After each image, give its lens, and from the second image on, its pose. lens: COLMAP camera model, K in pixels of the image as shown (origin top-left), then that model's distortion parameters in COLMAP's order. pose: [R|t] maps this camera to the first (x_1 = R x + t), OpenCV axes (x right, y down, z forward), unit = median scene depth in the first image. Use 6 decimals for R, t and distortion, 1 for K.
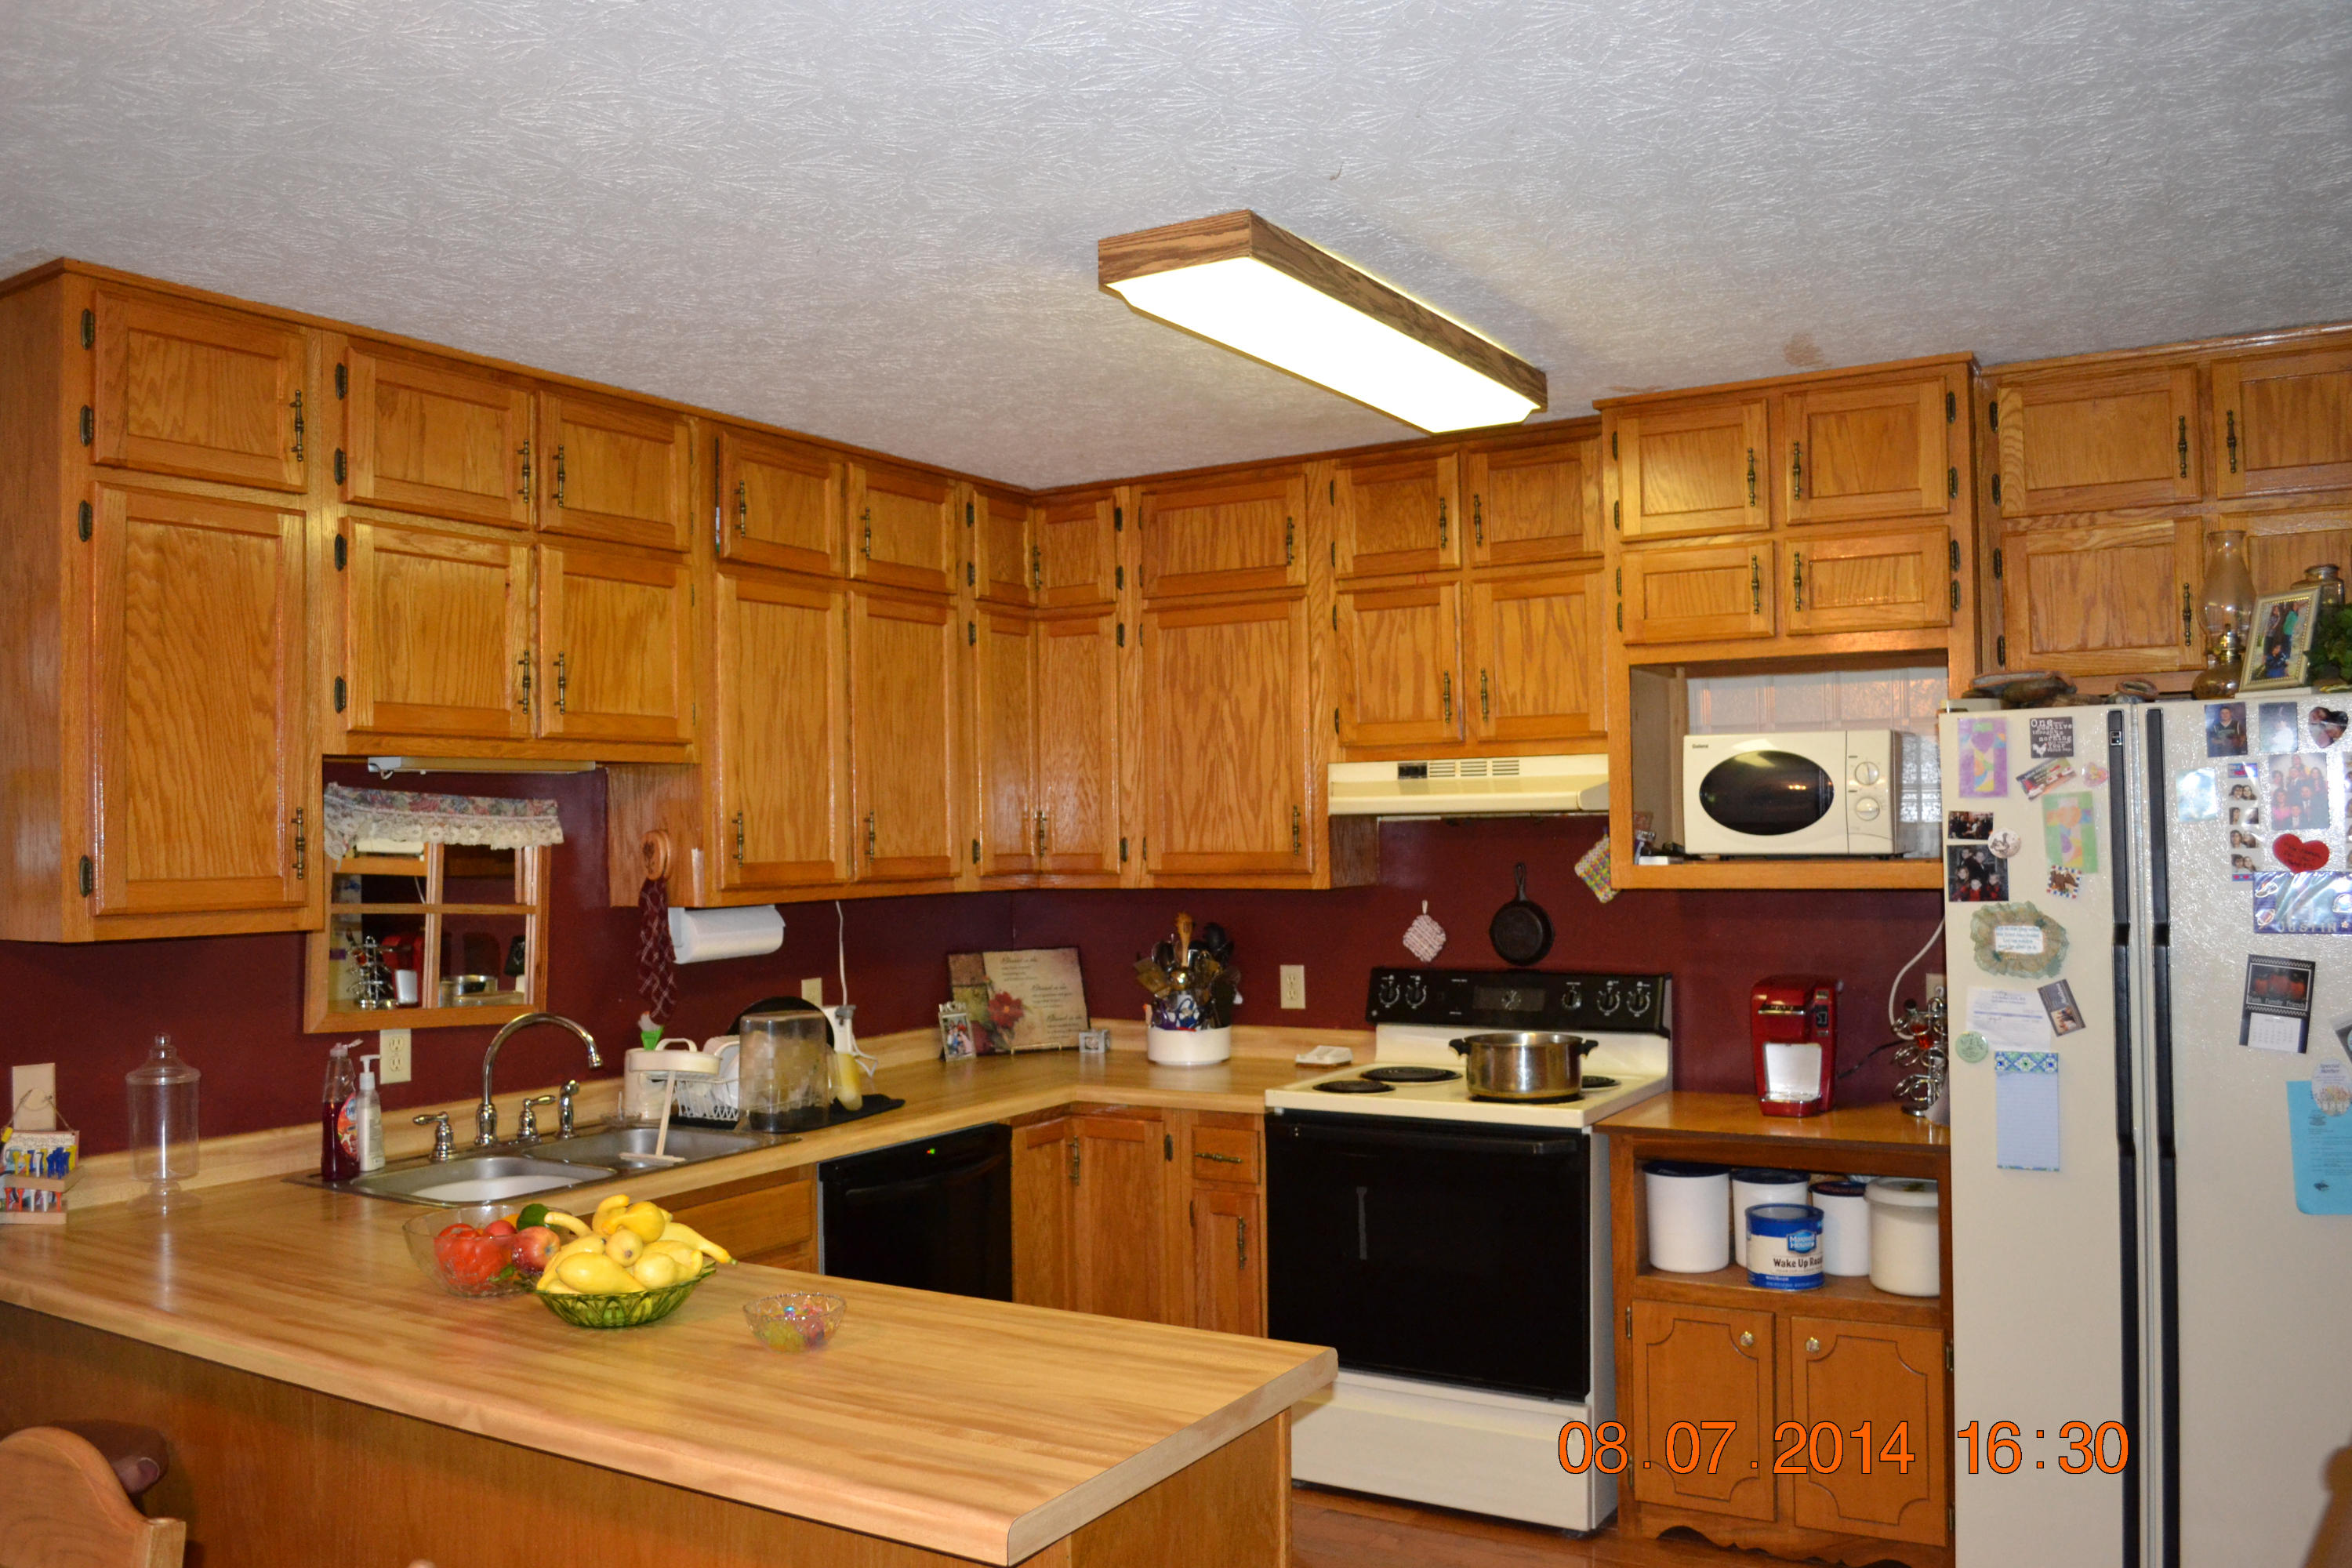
lens RADIAL K [[1874.0, 0, 1166.6], [0, 1874.0, 789.8], [0, 0, 1]] dist [-0.084808, 0.012454]
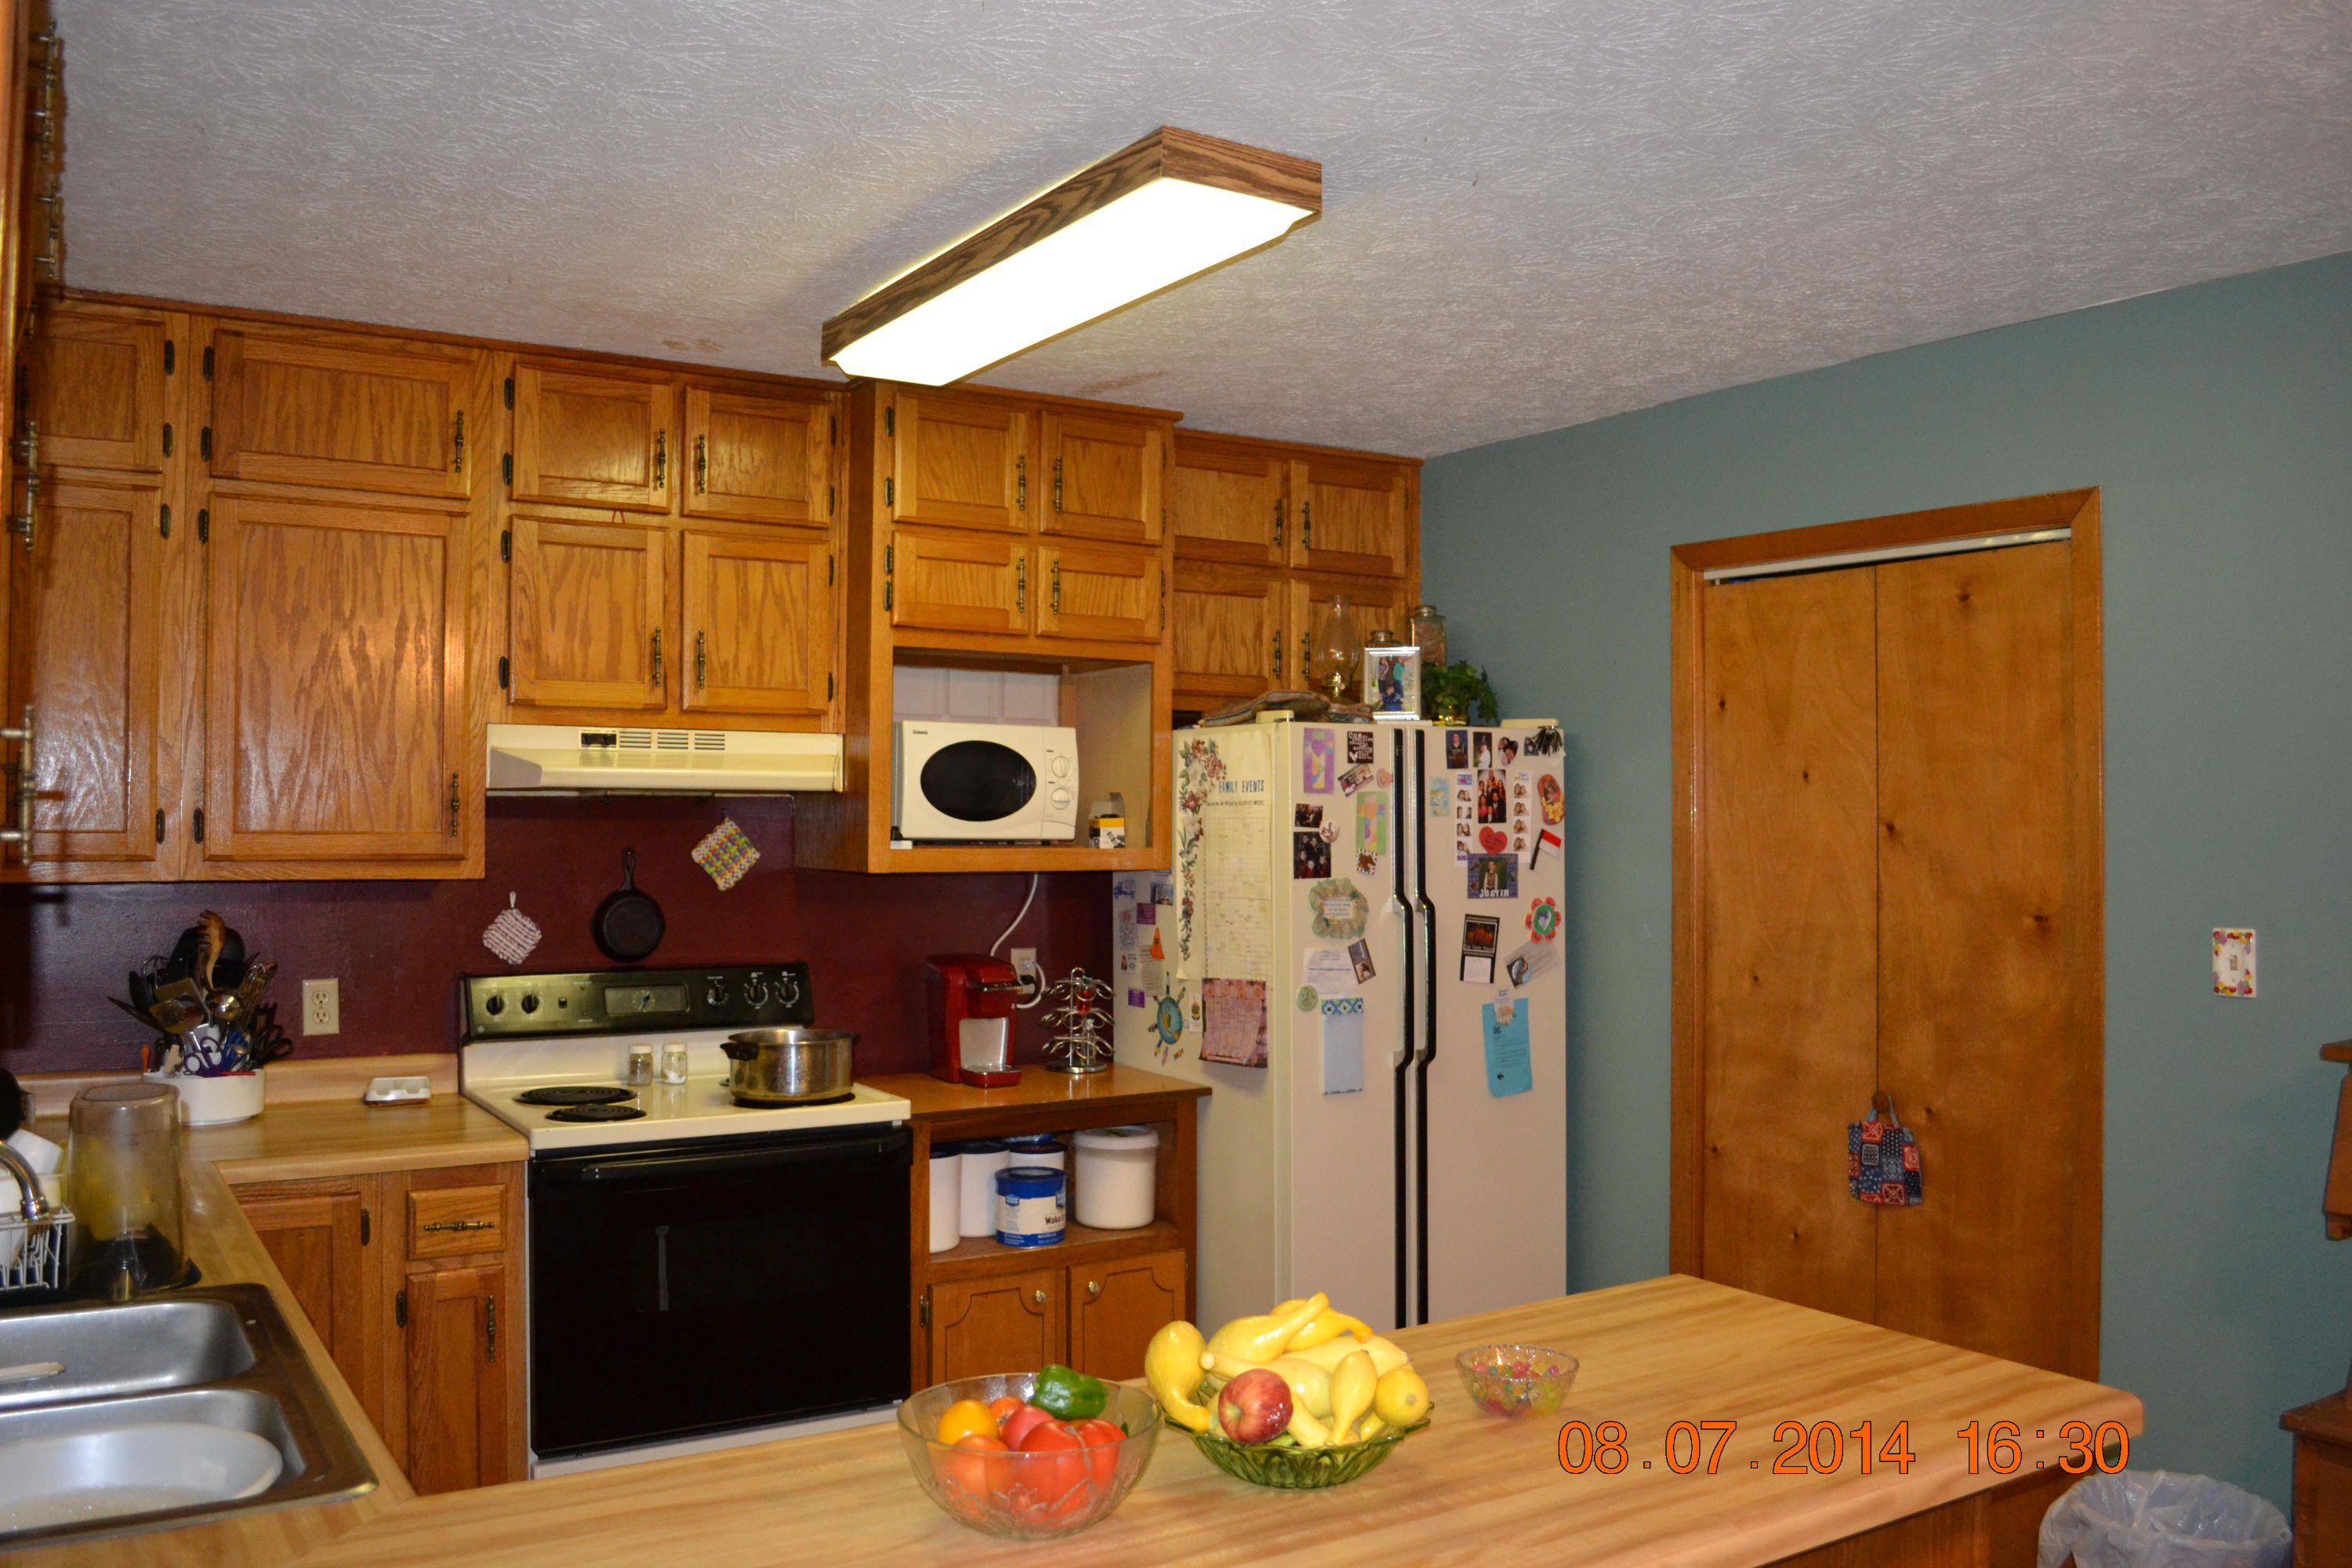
lens RADIAL K [[1874.0, 0, 1171.3], [0, 1874.0, 788.6], [0, 0, 1]] dist [-0.084808, 0.012454]
pose [[0.437719, 0.031548, 0.898558, -0.578701], [-0.032649, 0.999283, -0.019181, 0.022683], [-0.898519, -0.020941, 0.438435, 0.437611]]
